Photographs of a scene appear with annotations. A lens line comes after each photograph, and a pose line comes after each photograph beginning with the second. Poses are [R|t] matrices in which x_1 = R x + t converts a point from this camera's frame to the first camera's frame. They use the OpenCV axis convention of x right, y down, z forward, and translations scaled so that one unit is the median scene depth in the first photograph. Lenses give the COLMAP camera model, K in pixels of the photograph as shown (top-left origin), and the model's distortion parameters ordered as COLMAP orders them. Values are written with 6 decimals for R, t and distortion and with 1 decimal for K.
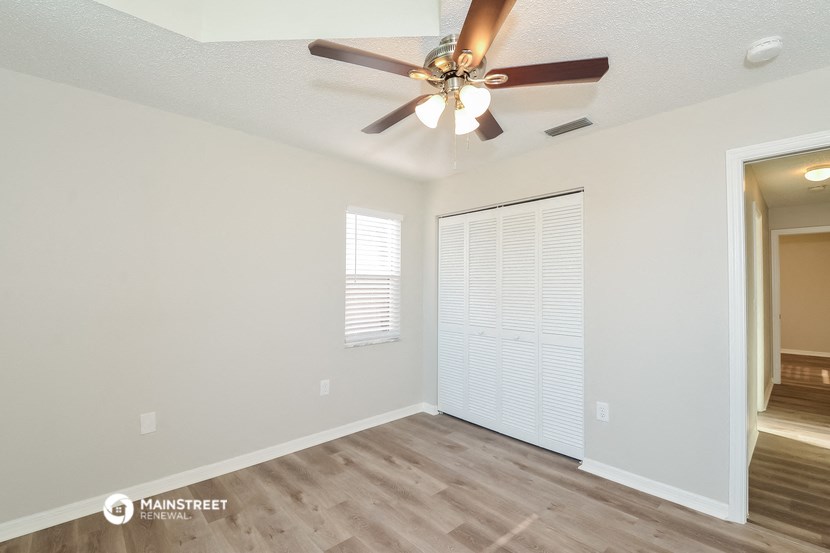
lens RADIAL K [[367.6, 0, 422.0], [0, 367.6, 280.1], [0, 0, 1]] dist [0.002951, -0.001684]
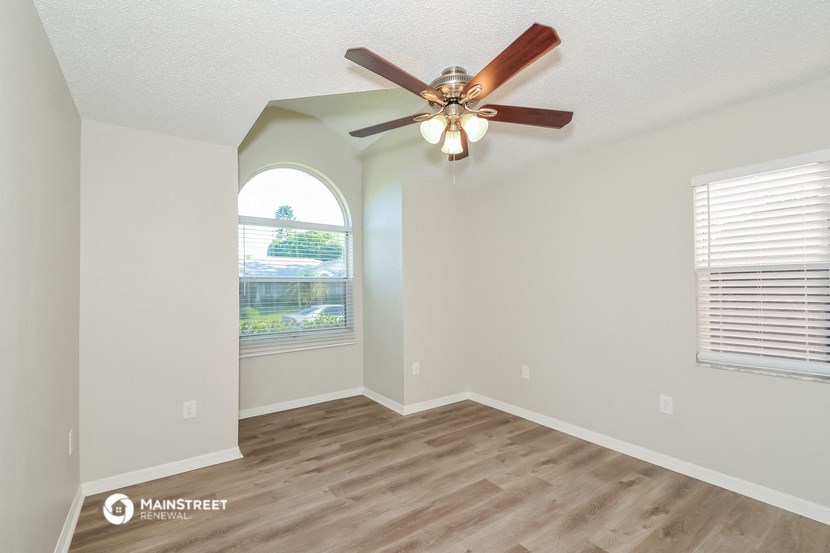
lens RADIAL K [[367.6, 0, 414.1], [0, 367.6, 282.1], [0, 0, 1]] dist [0.002951, -0.001684]
pose [[-0.140388, -0.023066, -0.989828, 0.777441], [0.017314, 0.999519, -0.025748, 0.027715], [0.989945, -0.020753, -0.139921, 0.647492]]
